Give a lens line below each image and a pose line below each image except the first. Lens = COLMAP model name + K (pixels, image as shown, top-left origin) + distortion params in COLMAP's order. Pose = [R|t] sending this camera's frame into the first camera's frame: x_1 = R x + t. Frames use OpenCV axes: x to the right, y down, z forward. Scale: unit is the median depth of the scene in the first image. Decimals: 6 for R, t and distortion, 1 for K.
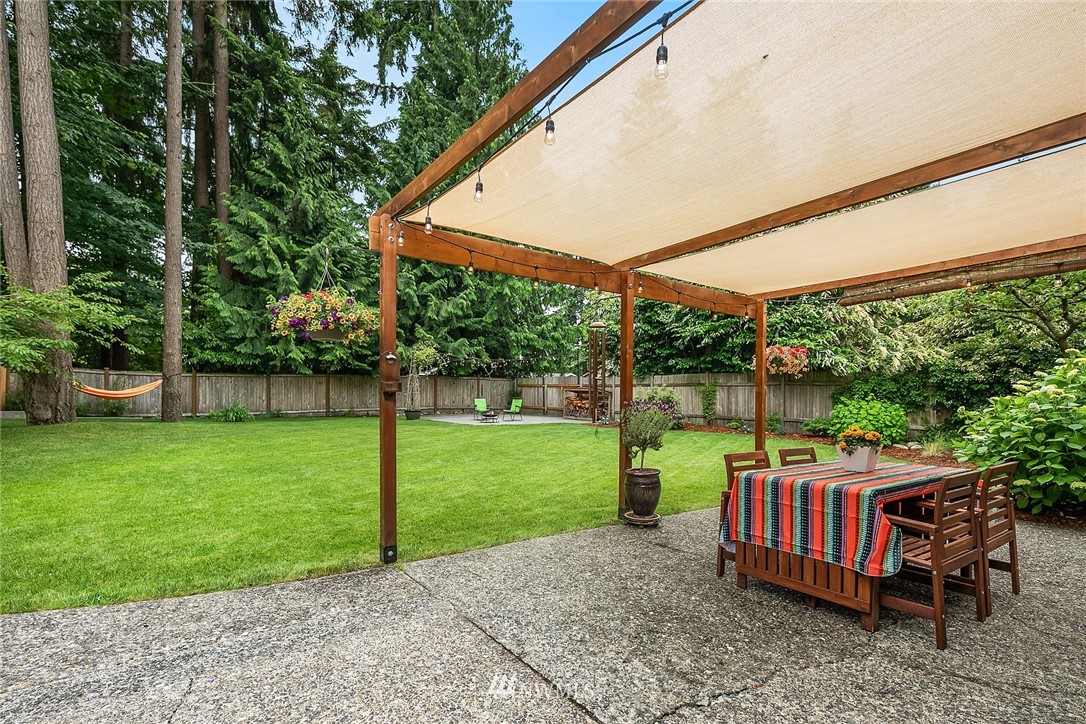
lens RADIAL K [[522.7, 0, 543.0], [0, 522.7, 362.0], [0, 0, 1]] dist [0.000139, 0.000145]
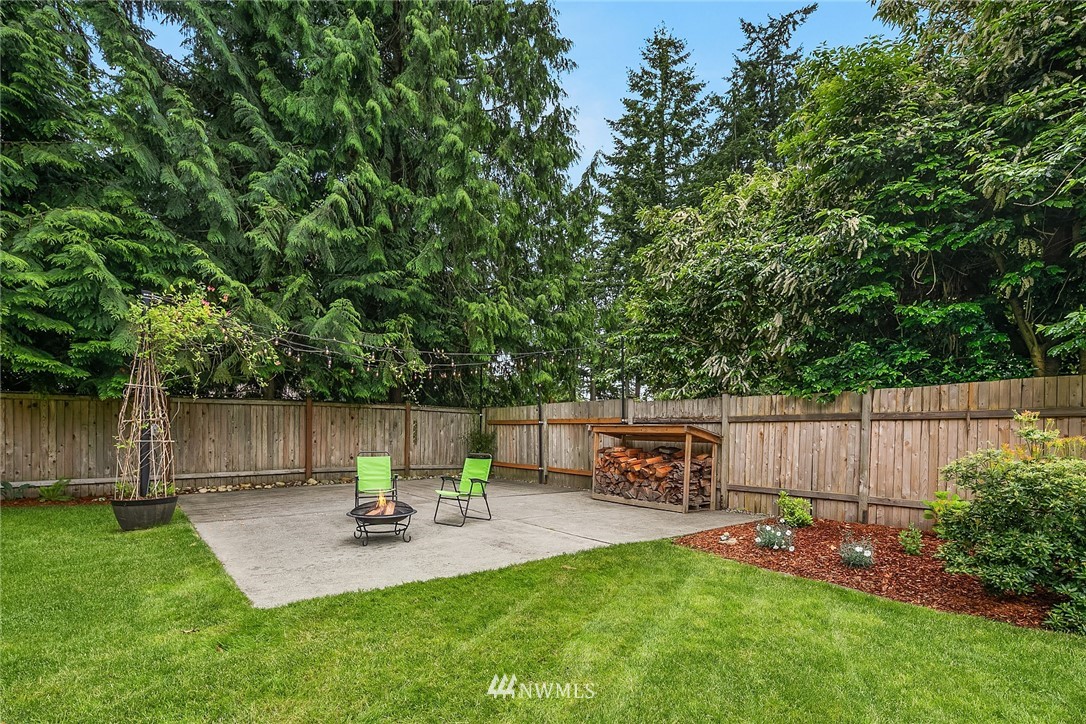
lens RADIAL K [[522.7, 0, 543.0], [0, 522.7, 362.0], [0, 0, 1]] dist [0.000139, 0.000145]
pose [[0.999220, 0.002531, 0.039418, -0.015893], [0.000540, 0.996976, -0.077707, 0.027728], [-0.039496, 0.077667, 0.996197, 0.523127]]
